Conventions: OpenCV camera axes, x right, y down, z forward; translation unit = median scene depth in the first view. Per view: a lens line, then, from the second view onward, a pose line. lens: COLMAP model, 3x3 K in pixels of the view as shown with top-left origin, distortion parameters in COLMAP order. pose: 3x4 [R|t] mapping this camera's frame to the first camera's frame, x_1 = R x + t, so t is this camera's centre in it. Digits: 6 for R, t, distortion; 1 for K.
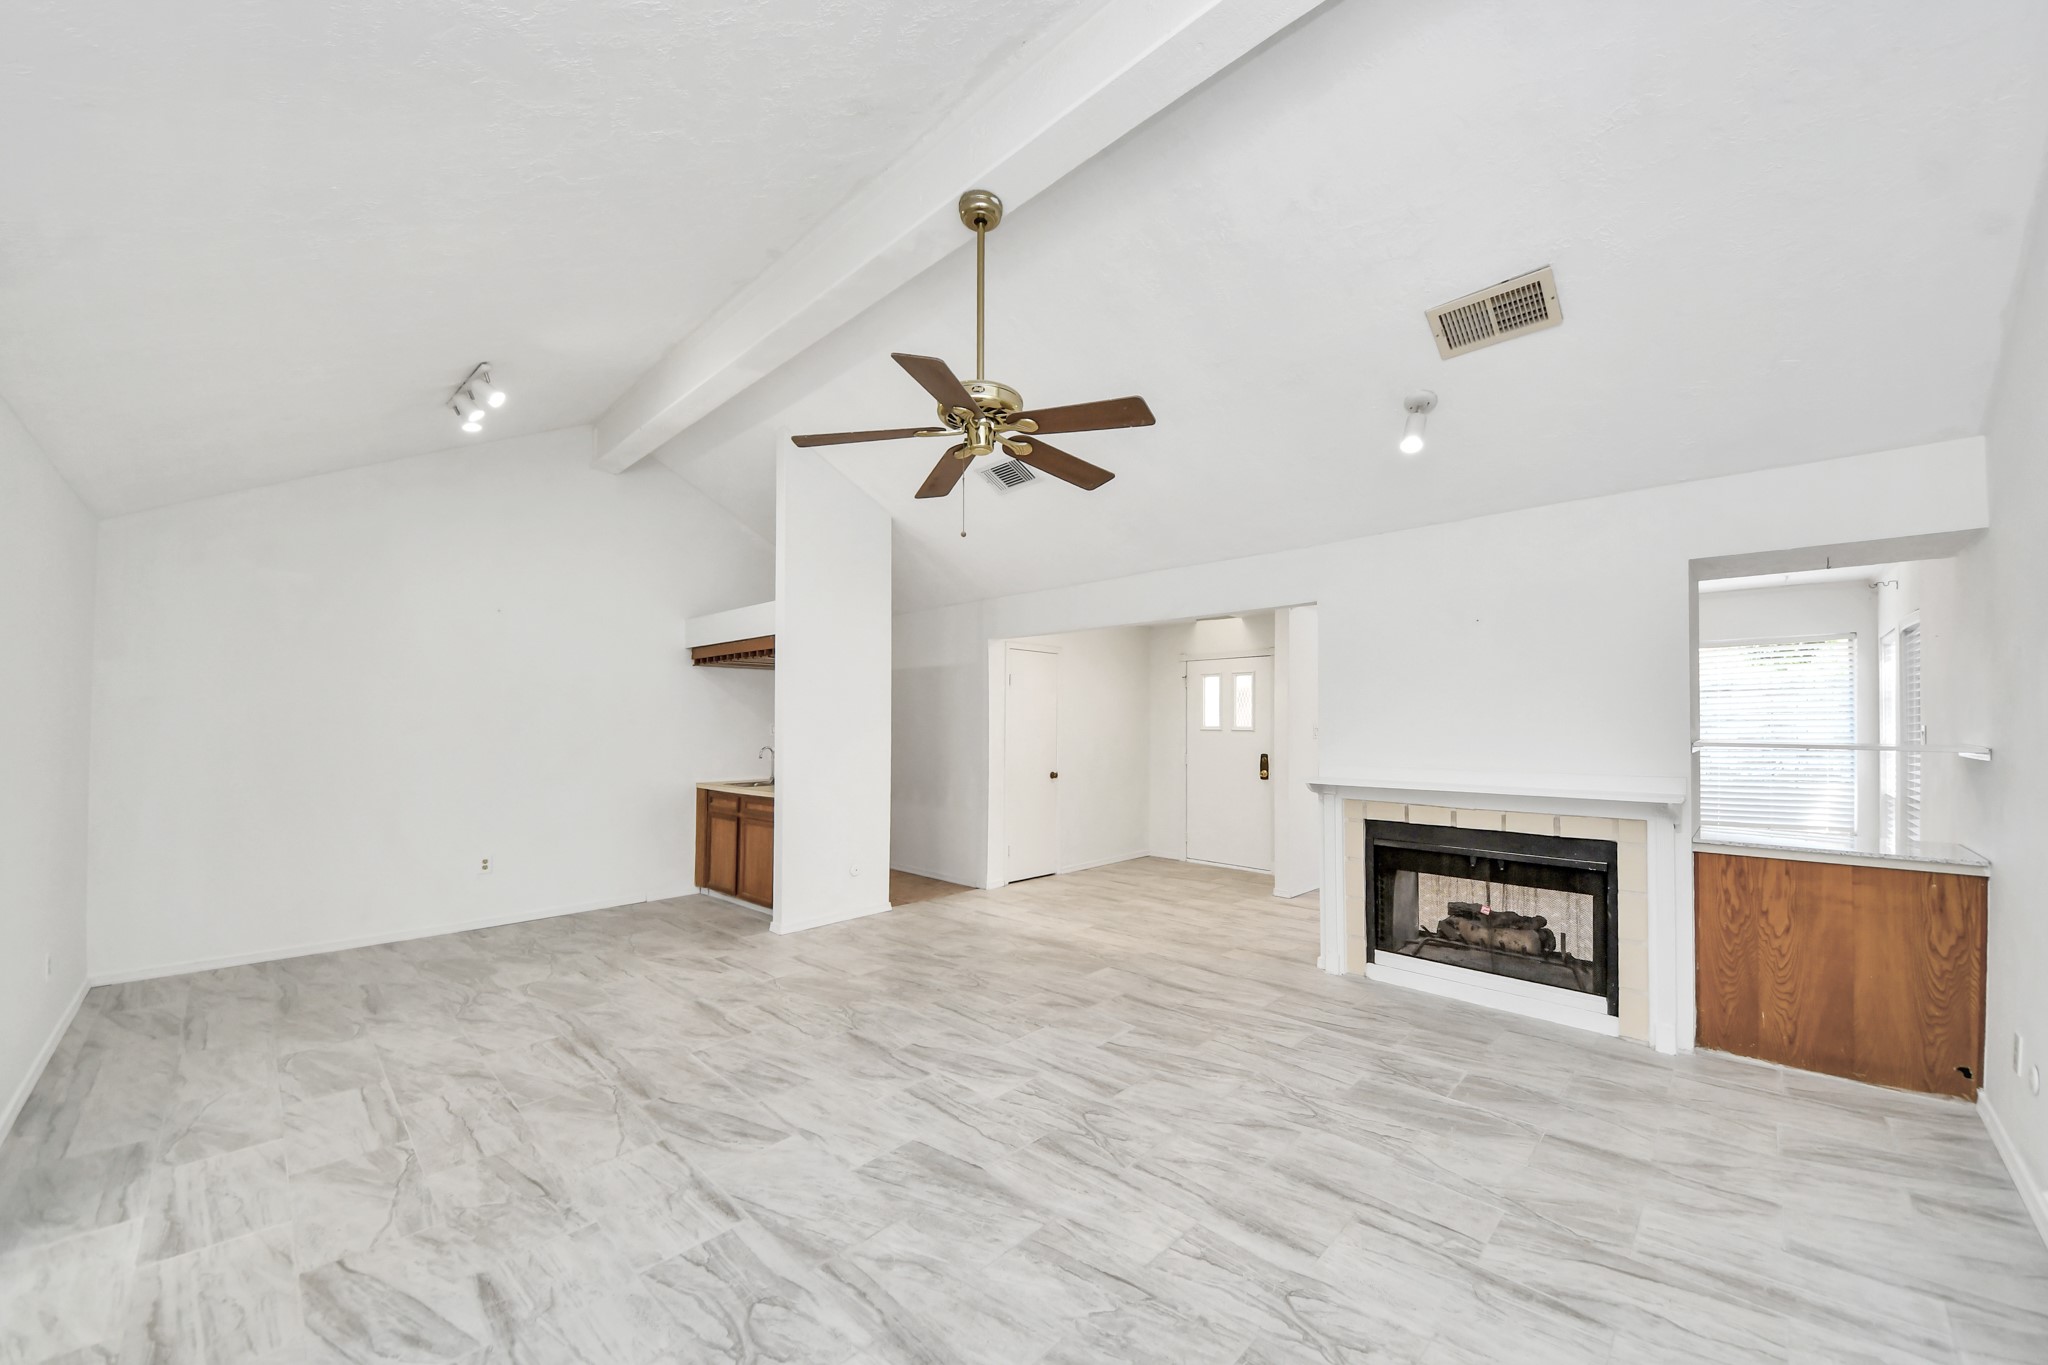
lens RADIAL K [[720.6, 0, 1023.7], [0, 720.6, 715.9], [0, 0, 1]] dist [0.006250, -0.014464]
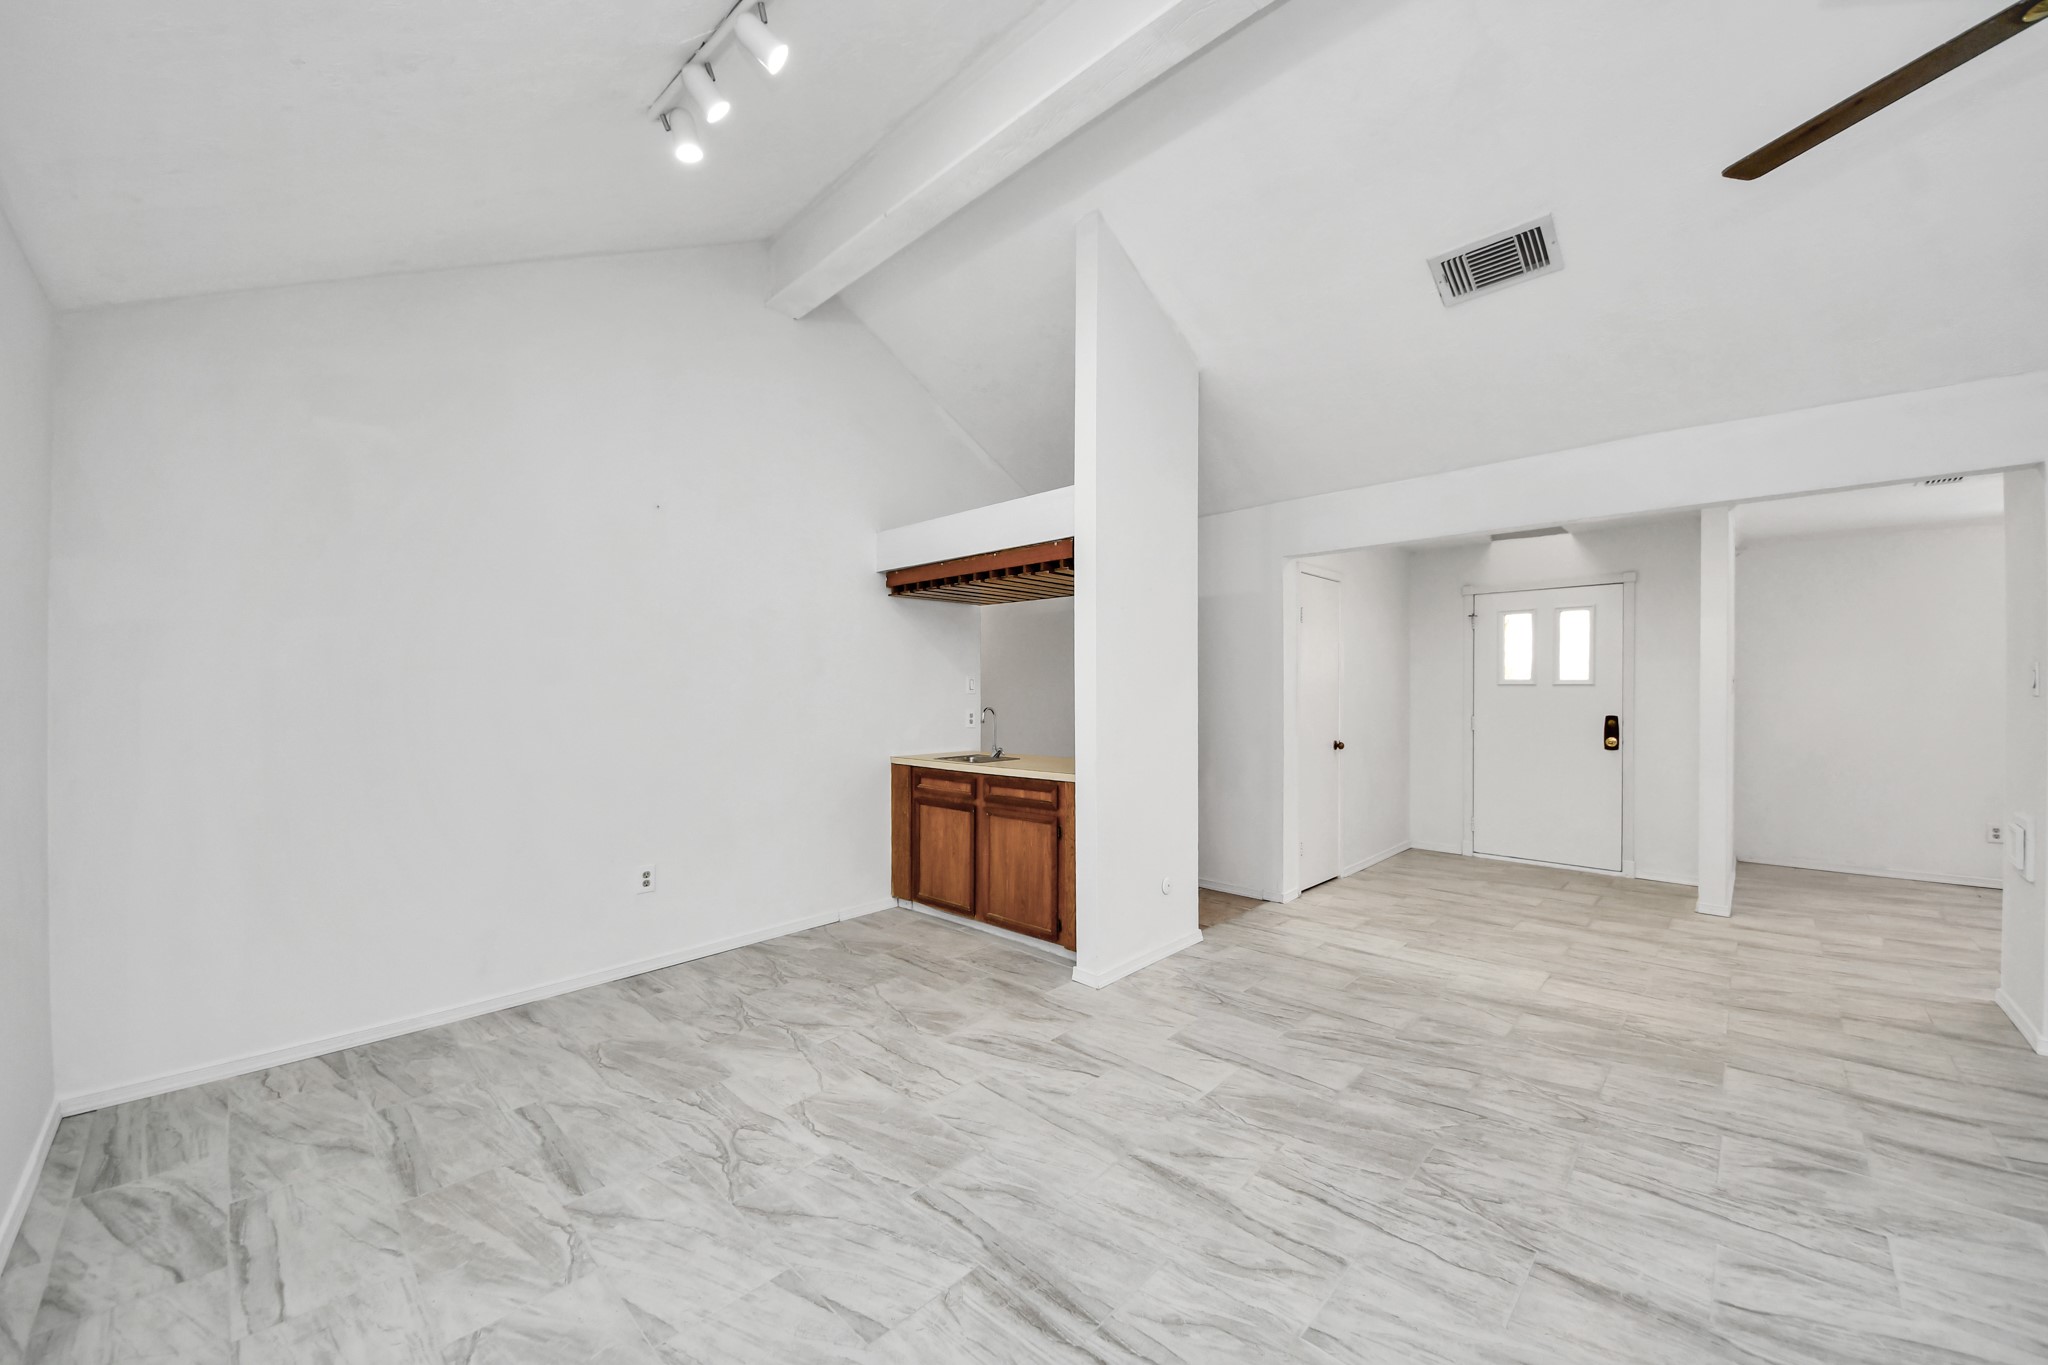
lens RADIAL K [[737.0, 0, 998.3], [0, 737.0, 696.5], [0, 0, 1]] dist [0.028535, -0.021682]
pose [[0.999441, -0.004339, -0.033143, -0.393696], [0.005059, 0.999752, 0.021687, 0.019602], [0.033041, -0.021842, 0.999215, 0.313750]]
